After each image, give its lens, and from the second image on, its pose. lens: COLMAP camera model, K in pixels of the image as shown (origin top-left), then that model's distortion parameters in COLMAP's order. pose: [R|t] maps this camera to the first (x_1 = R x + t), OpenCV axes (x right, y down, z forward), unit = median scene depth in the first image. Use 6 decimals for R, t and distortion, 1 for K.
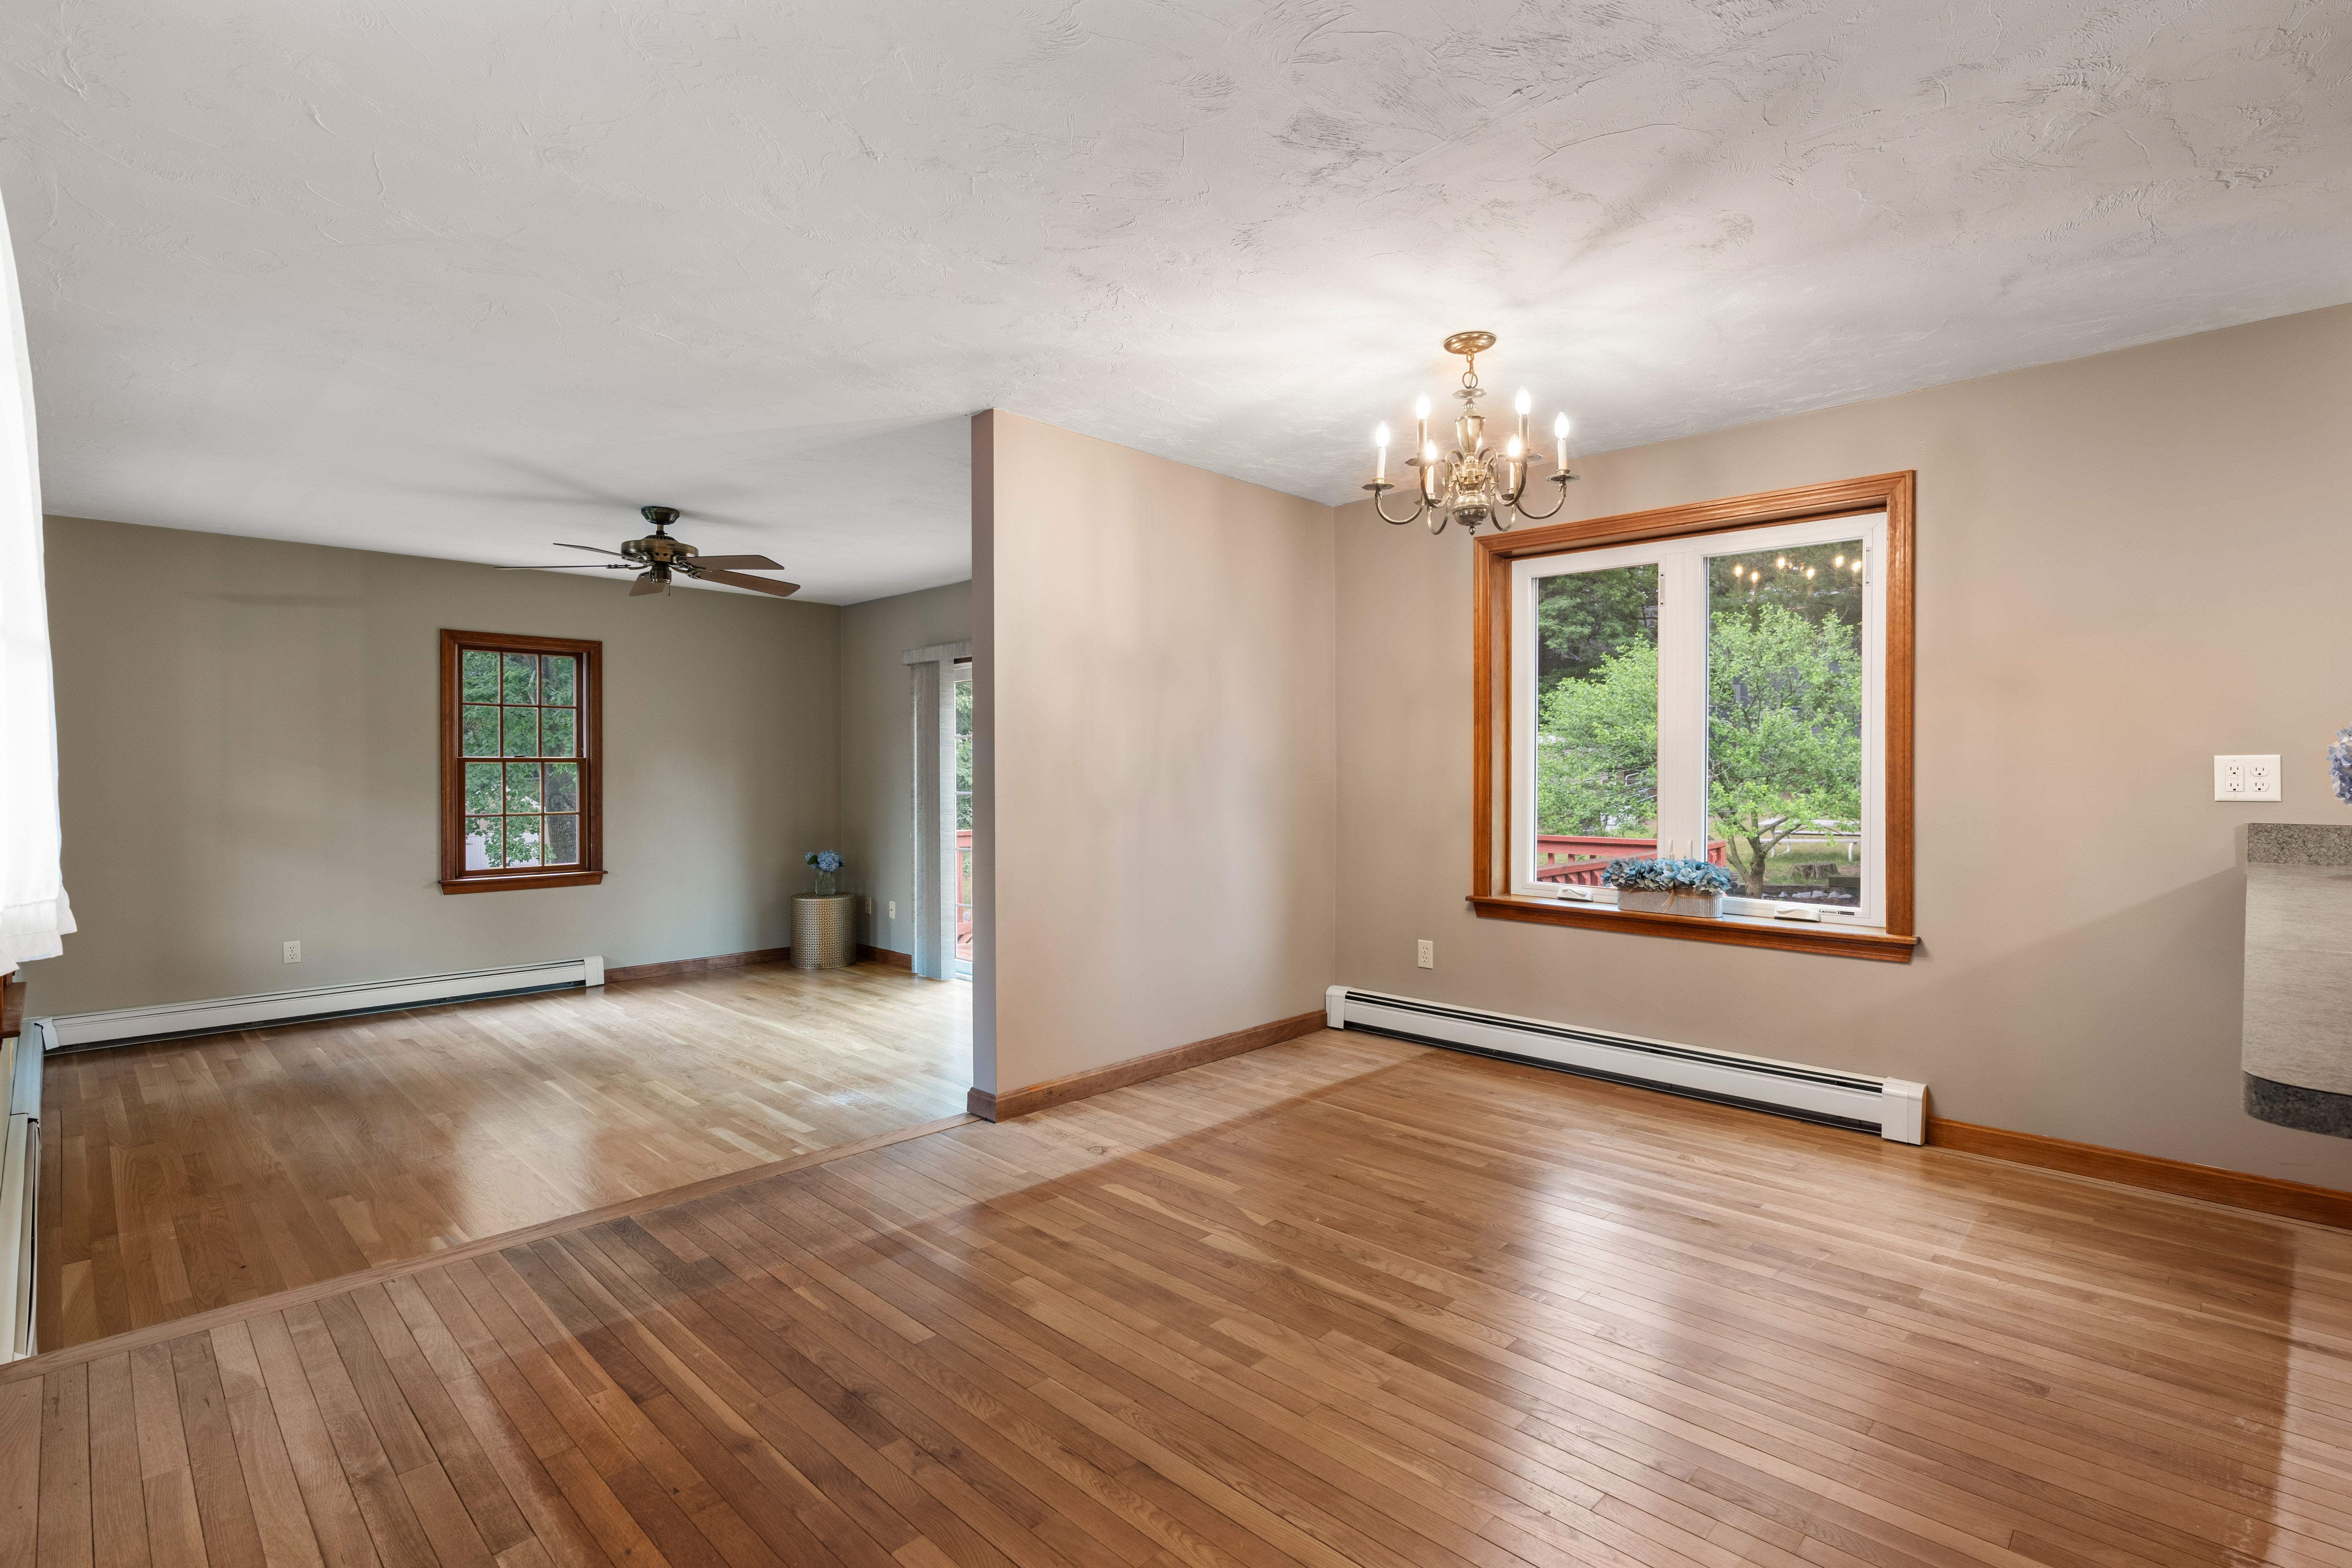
lens RADIAL K [[1097.4, 0, 1175.8], [0, 1097.4, 769.1], [0, 0, 1]] dist [-0.004690, 0.003156]
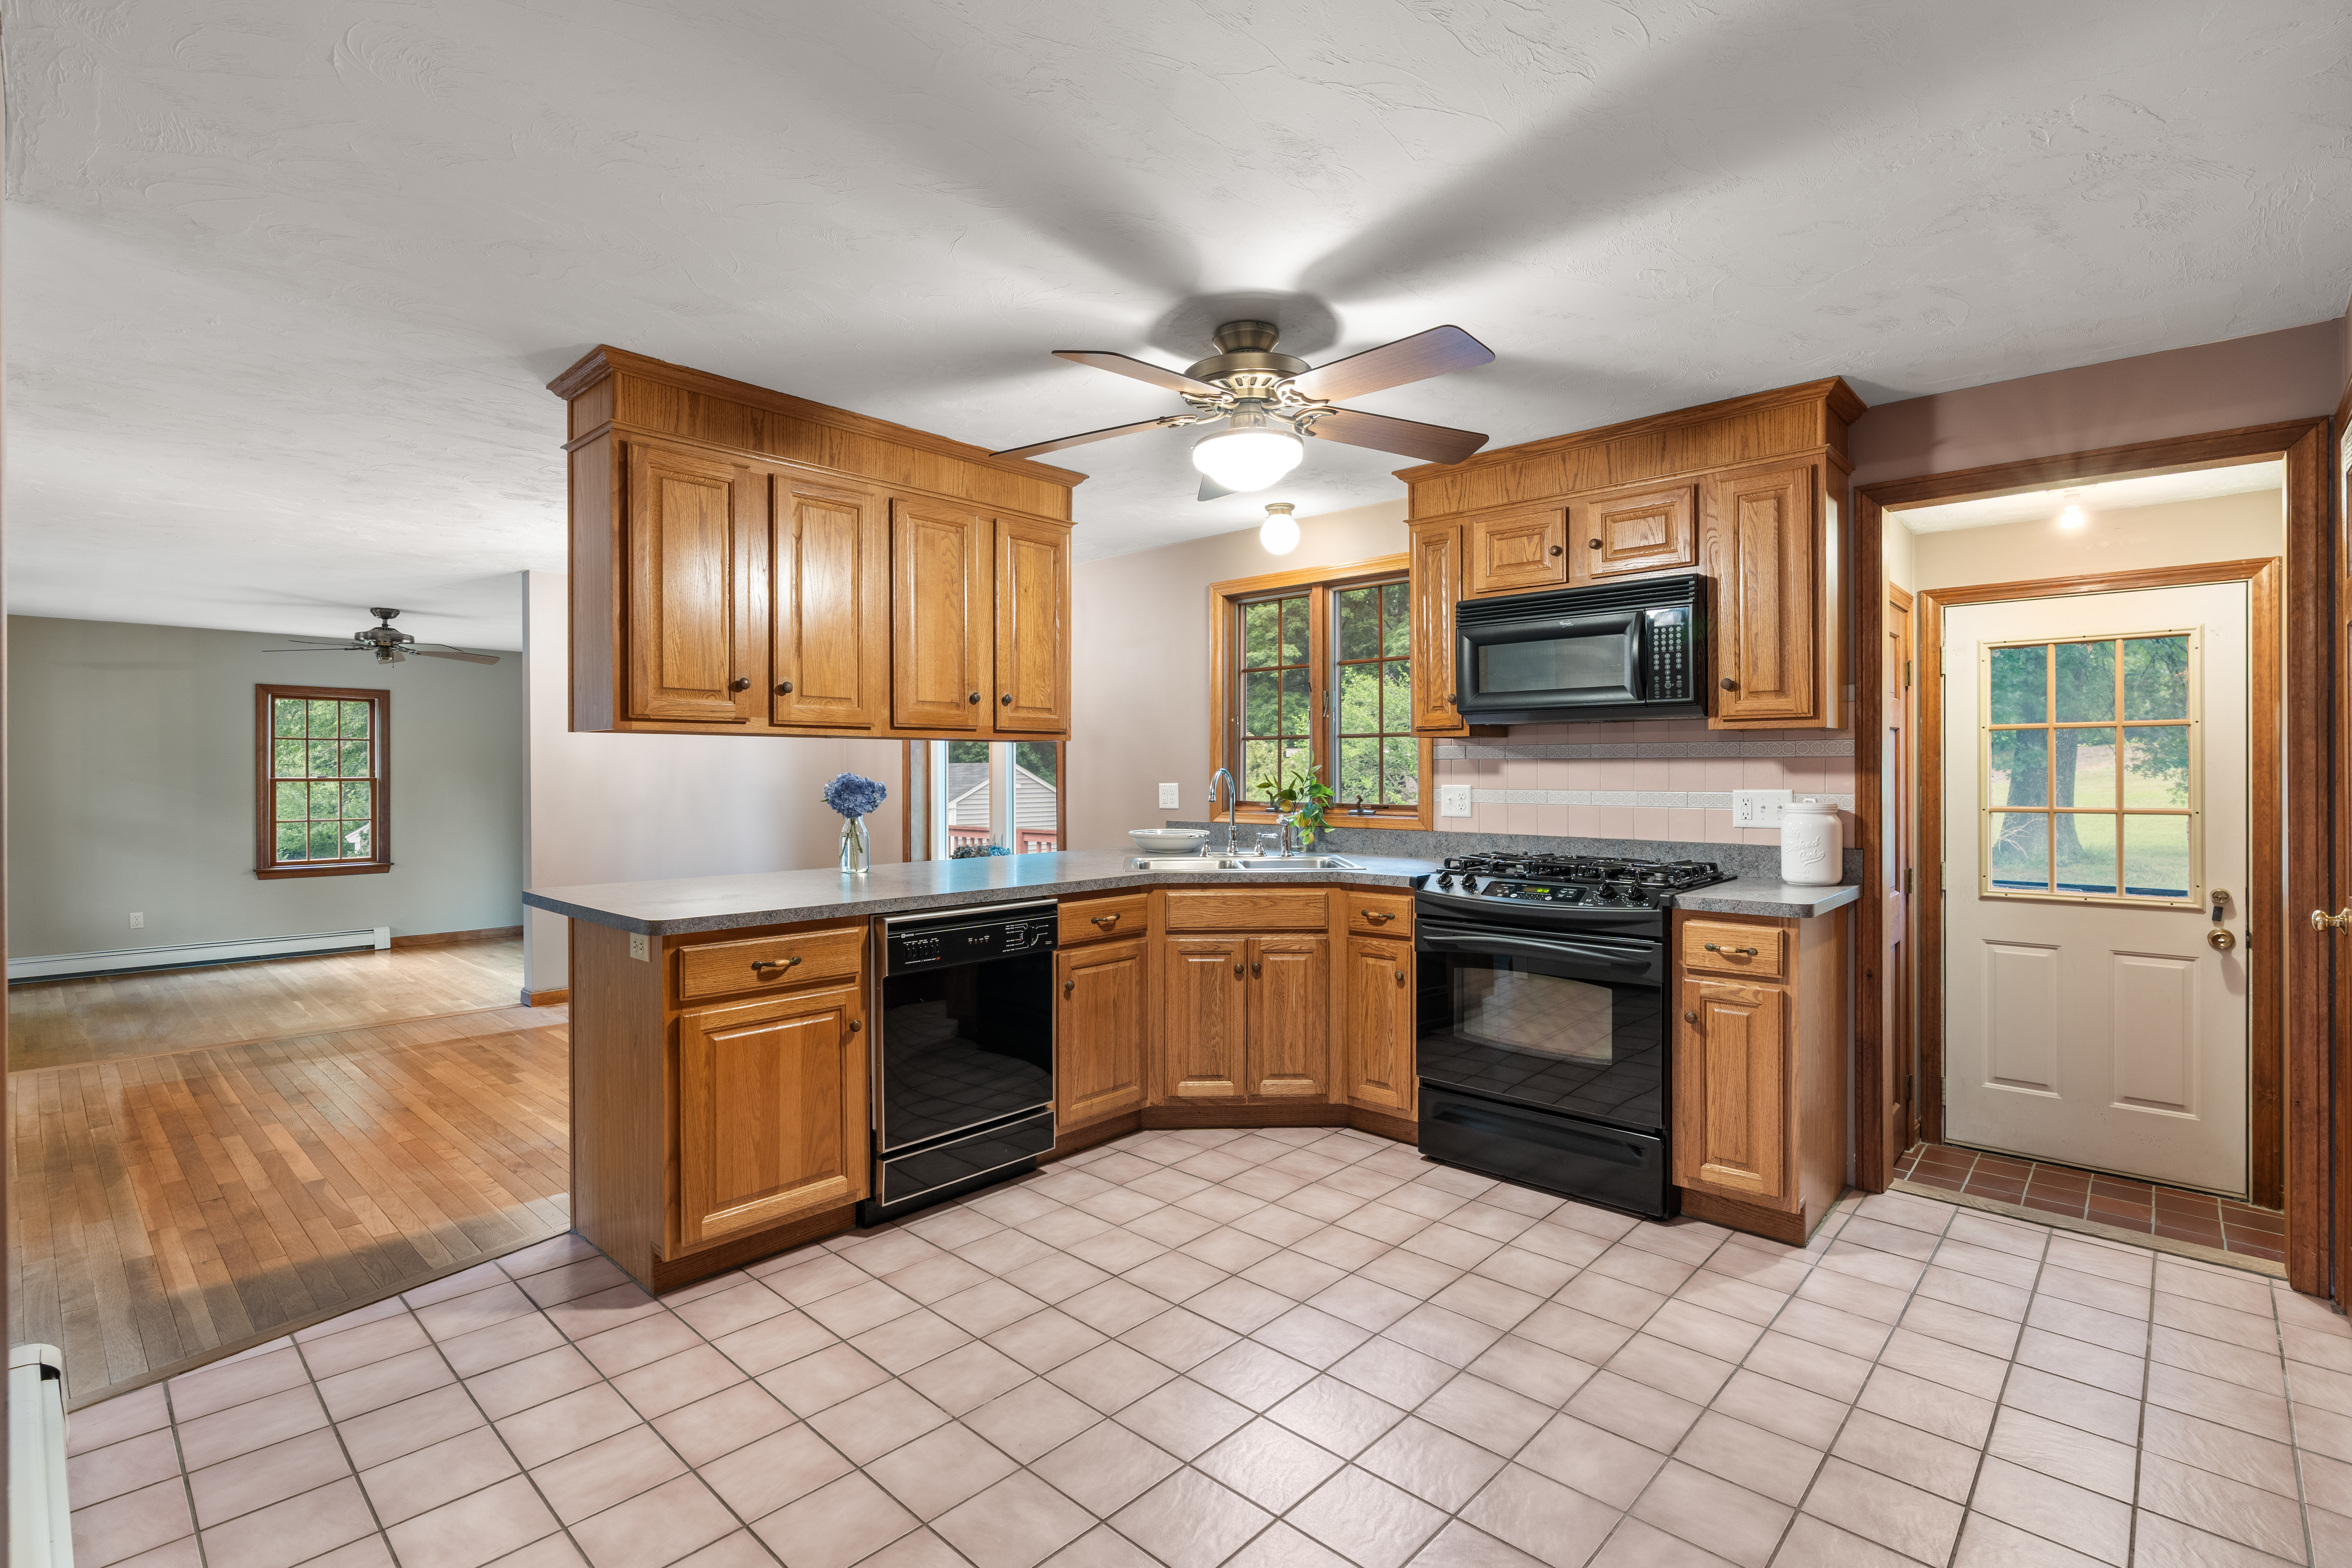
lens RADIAL K [[1097.4, 0, 1181.6], [0, 1097.4, 765.7], [0, 0, 1]] dist [-0.004690, 0.003156]
pose [[0.999823, -0.001135, 0.018774, 0.539381], [0.001318, 0.999952, -0.009746, -0.013769], [-0.018762, 0.009769, 0.999776, -0.452943]]
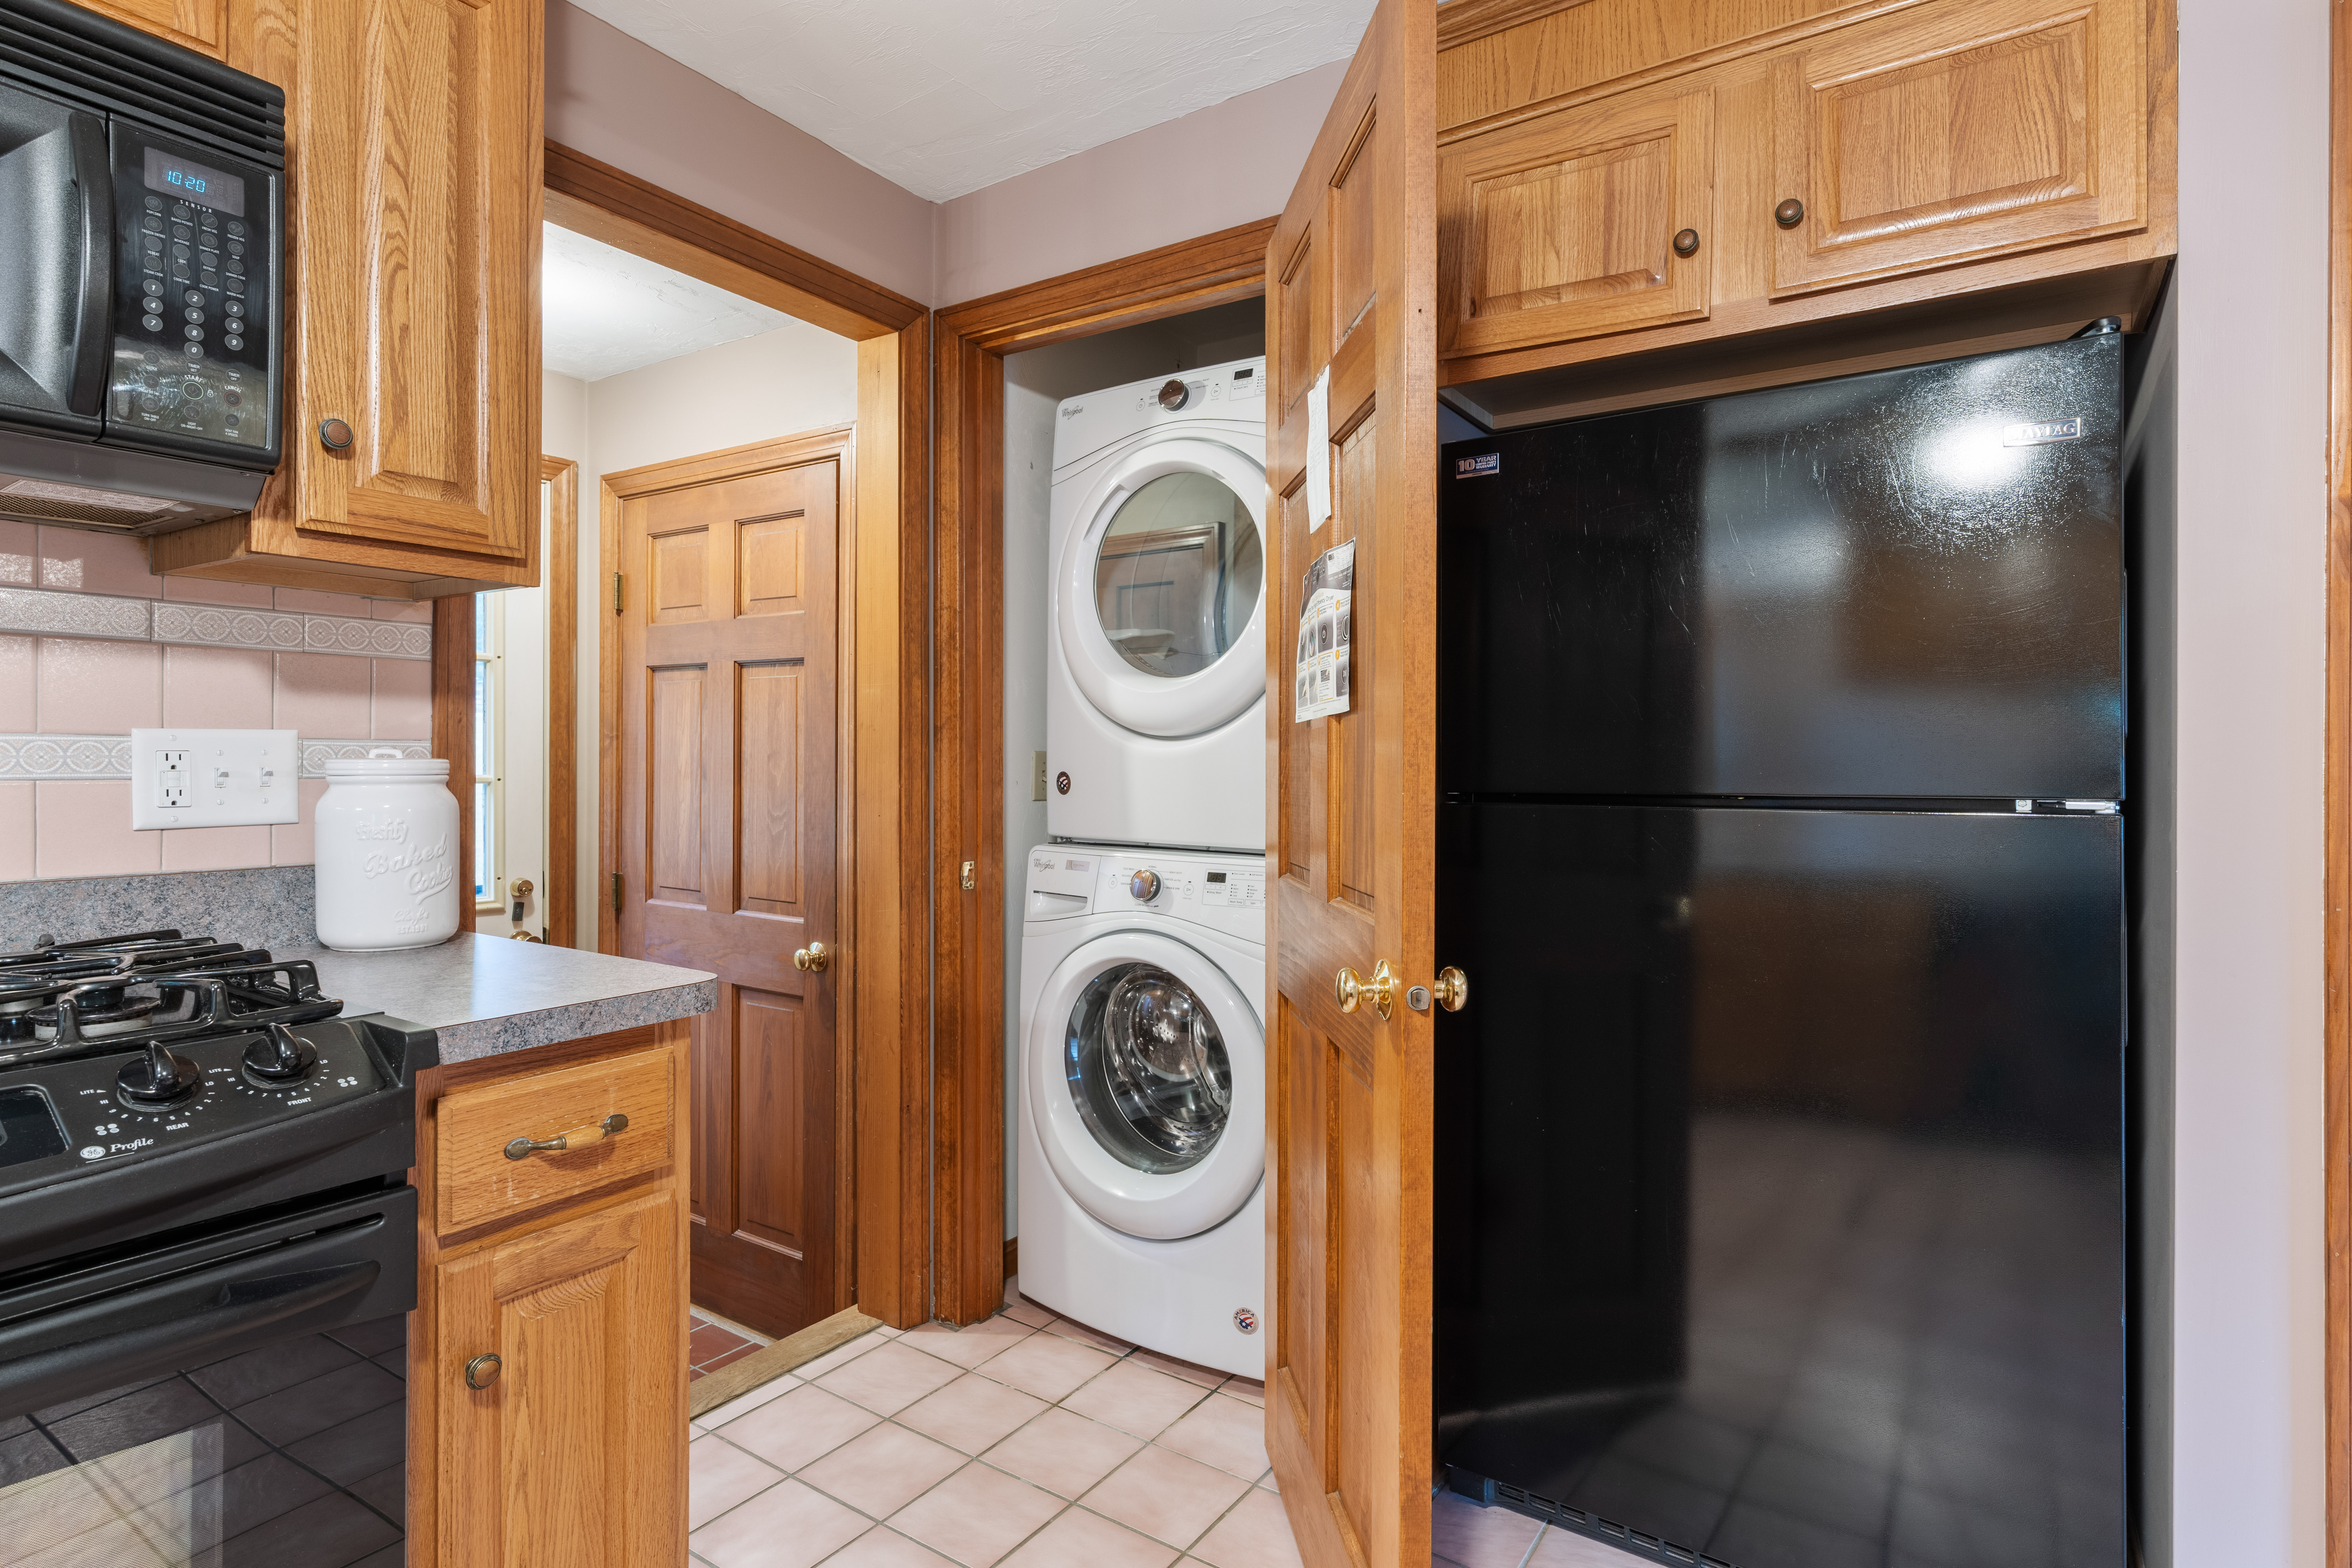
lens RADIAL K [[1214.9, 0, 1167.3], [0, 1214.9, 763.0], [0, 0, 1]] dist [-0.002281, -0.000599]
pose [[-0.207777, 0.000677, 0.978176, 0.576031], [-0.000440, 1.000000, -0.000785, 0.002893], [-0.978176, -0.000594, -0.207776, 0.041553]]
